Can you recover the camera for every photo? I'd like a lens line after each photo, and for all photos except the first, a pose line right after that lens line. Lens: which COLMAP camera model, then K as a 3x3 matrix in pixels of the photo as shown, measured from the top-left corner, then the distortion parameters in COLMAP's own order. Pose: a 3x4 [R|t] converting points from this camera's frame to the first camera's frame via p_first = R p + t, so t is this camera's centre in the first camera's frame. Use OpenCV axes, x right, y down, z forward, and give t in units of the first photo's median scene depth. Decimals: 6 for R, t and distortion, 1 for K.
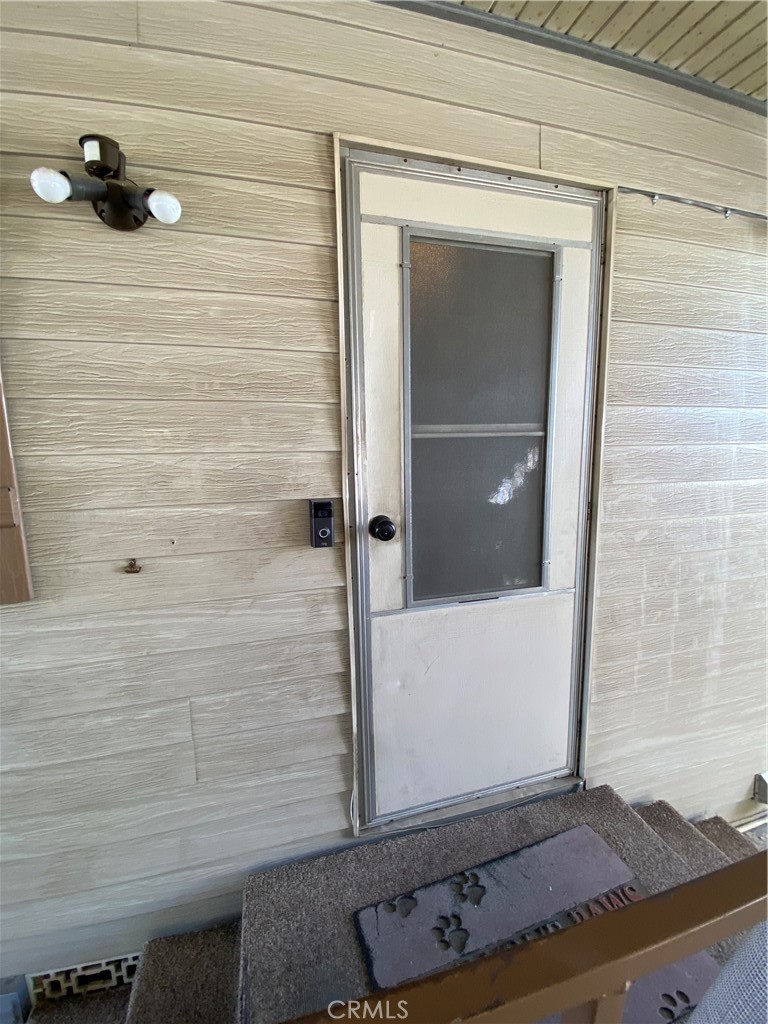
lens RADIAL K [[412.0, 0, 384.0], [0, 412.0, 512.0], [0, 0, 1]] dist [0.028040, -0.023169]
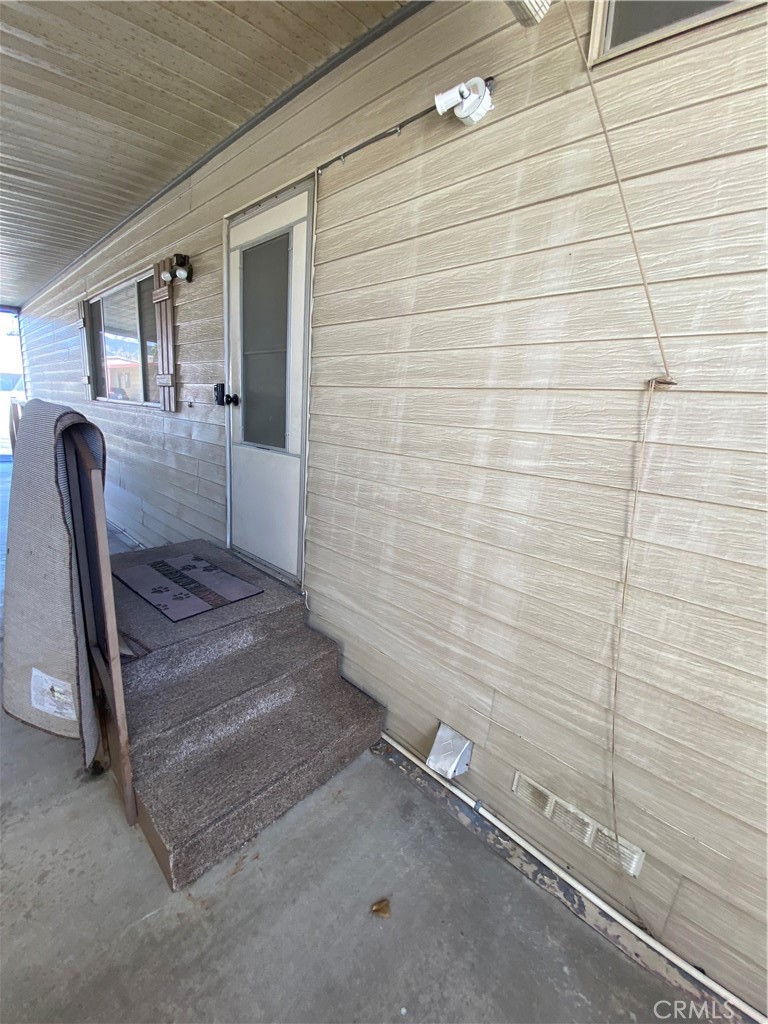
lens RADIAL K [[412.0, 0, 384.0], [0, 412.0, 512.0], [0, 0, 1]] dist [0.028040, -0.023169]
pose [[0.525239, 0.250273, -0.813319, 2.084135], [-0.204130, 0.964922, 0.165098, 0.077586], [0.826108, 0.079307, 0.557903, 0.466794]]
